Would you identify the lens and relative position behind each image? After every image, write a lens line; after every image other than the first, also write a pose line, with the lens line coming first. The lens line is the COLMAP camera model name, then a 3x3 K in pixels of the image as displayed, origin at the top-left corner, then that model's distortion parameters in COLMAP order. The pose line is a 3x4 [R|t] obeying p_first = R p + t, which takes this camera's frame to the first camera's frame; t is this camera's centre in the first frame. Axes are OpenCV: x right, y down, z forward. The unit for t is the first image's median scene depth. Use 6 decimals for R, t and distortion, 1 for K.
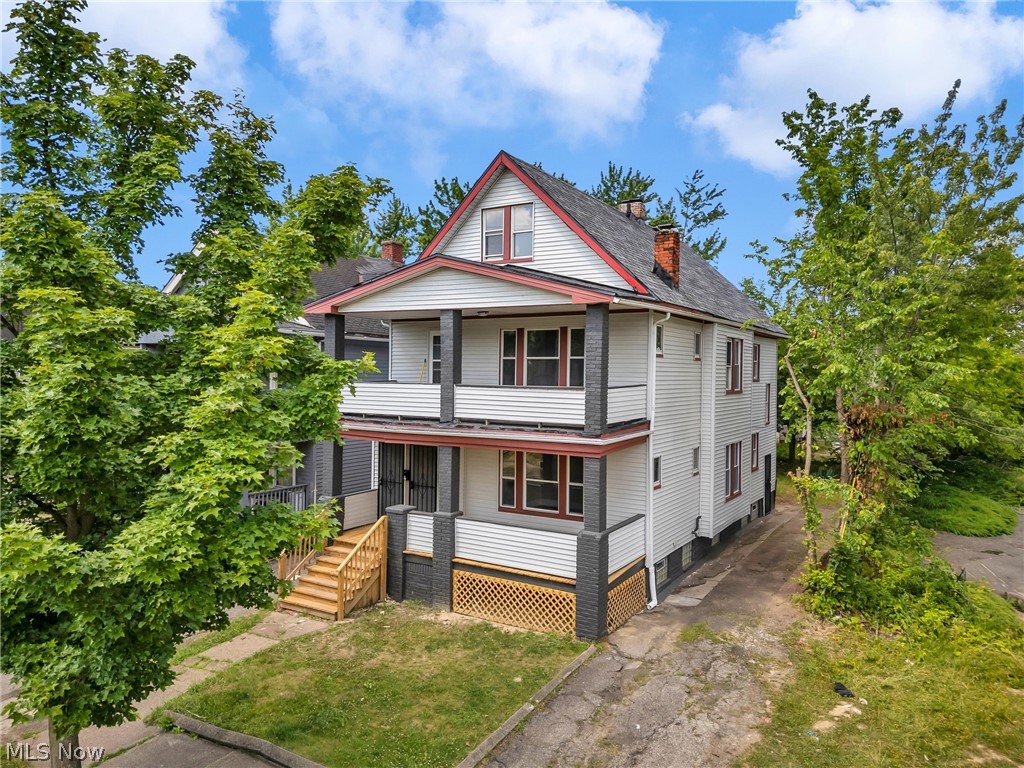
lens RADIAL K [[718.8, 0, 512.0], [0, 718.8, 384.0], [0, 0, 1]] dist [0.000632, -0.000015]
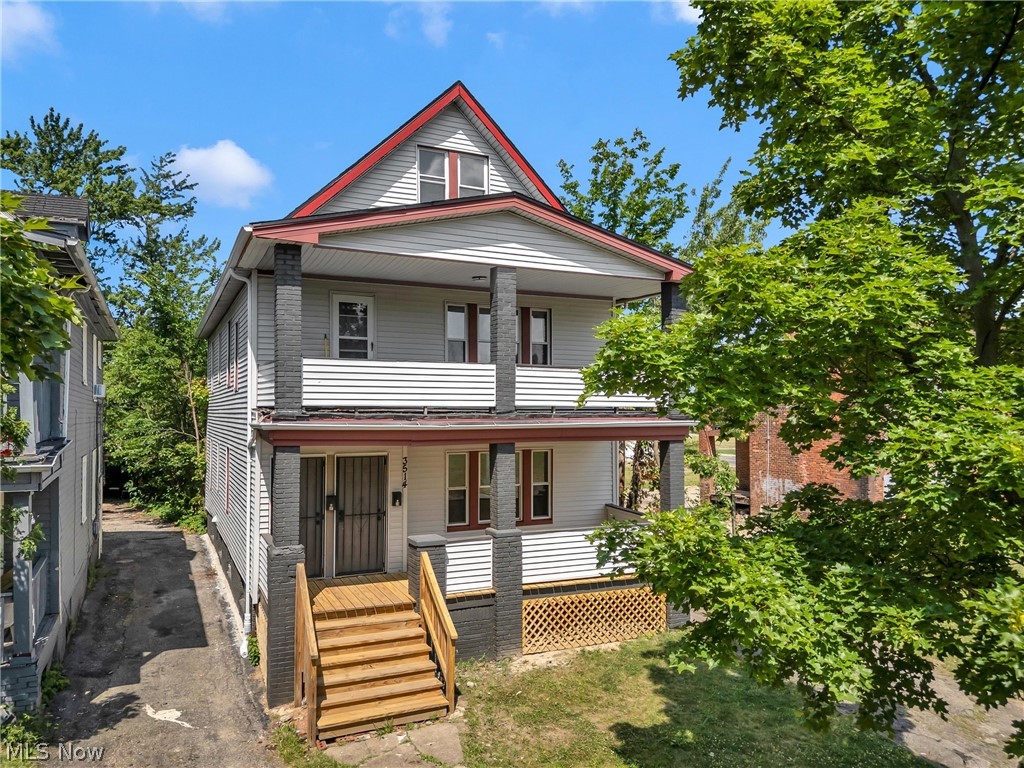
lens RADIAL K [[744.4, 0, 512.2], [0, 744.4, 398.4], [0, 0, 1]] dist [-0.001894, -0.000165]
pose [[0.549268, 0.004943, 0.835632, -0.751945], [0.020310, 0.999608, -0.019263, 0.053017], [-0.835399, 0.027553, 0.548952, 0.549709]]
